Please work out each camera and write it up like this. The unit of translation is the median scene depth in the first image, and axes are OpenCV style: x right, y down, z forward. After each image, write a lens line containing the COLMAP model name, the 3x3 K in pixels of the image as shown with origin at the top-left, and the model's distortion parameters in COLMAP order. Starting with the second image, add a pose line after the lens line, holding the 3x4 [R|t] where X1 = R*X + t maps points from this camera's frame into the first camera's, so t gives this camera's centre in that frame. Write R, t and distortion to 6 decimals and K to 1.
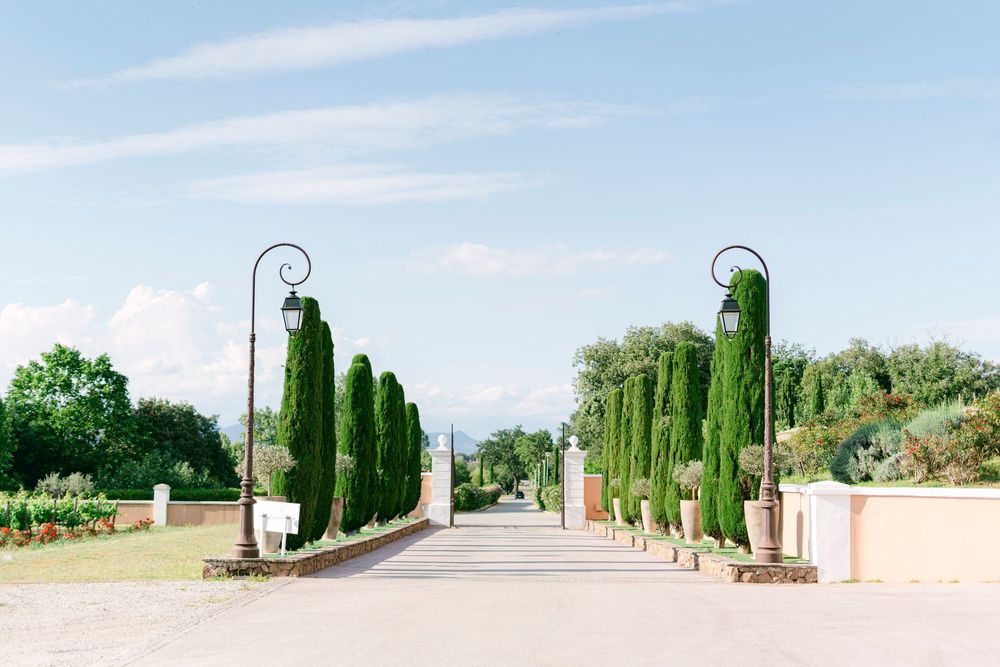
lens RADIAL K [[1485.8, 0, 500.0], [0, 1485.8, 333.5], [0, 0, 1]] dist [0.005942, -0.000479]
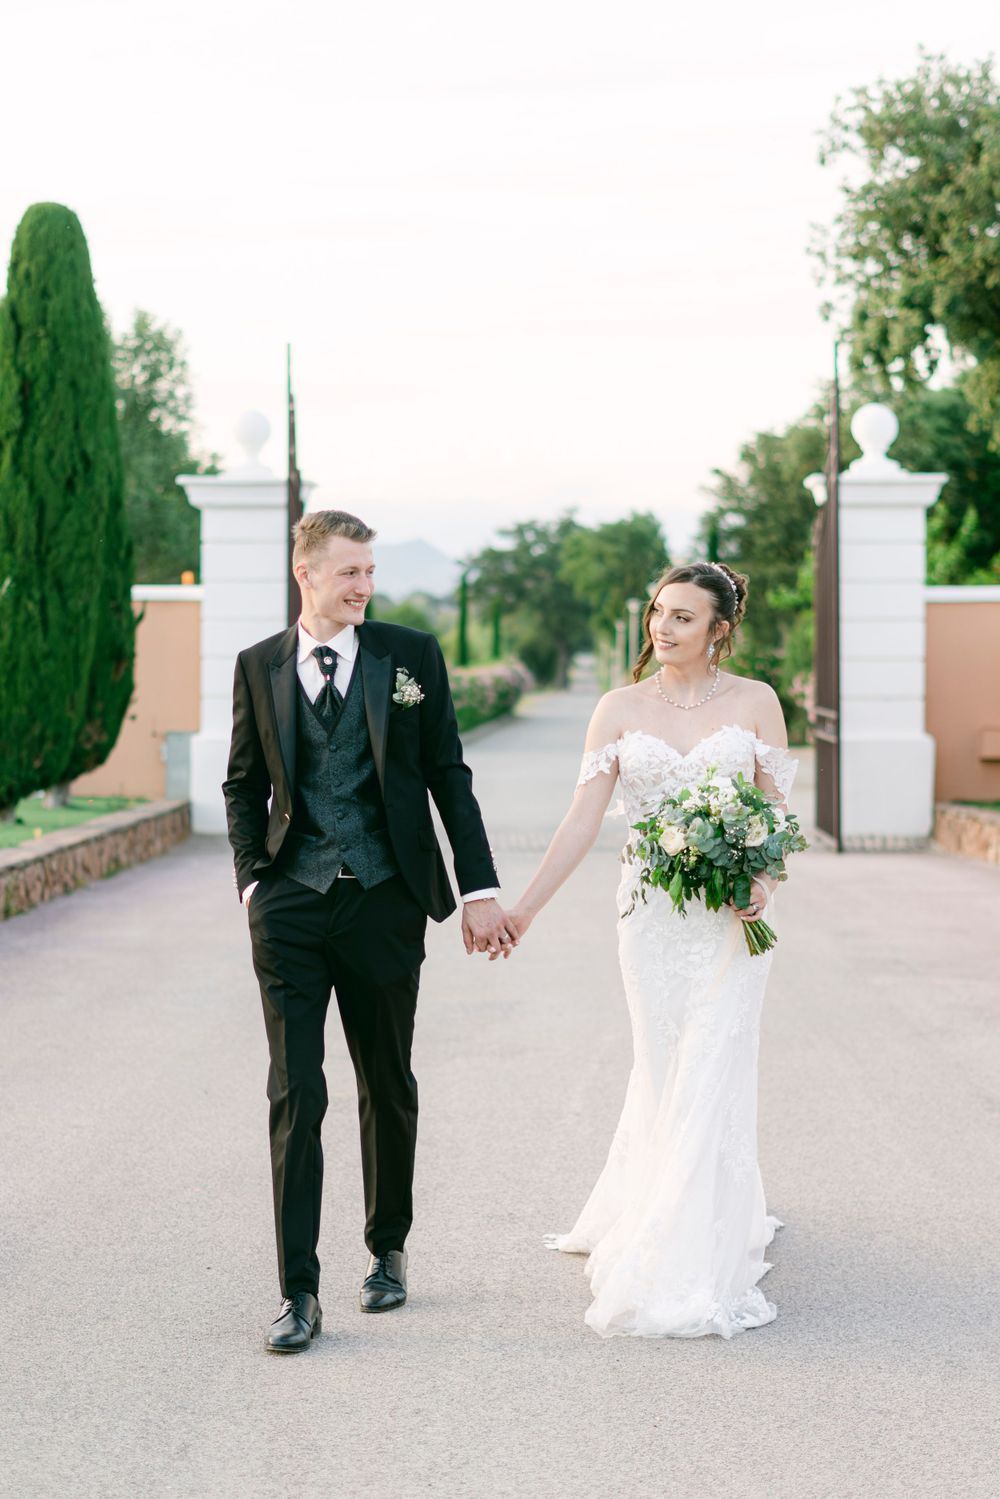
lens RADIAL K [[3125.8, 0, 500.0], [0, 3125.8, 749.5], [0, 0, 1]] dist [-0.002224, 0.007748]
pose [[0.999923, -0.010399, -0.006838, -0.000461], [0.011174, 0.992053, 0.125321, 0.052163], [0.005480, -0.125387, 0.992093, 0.474025]]
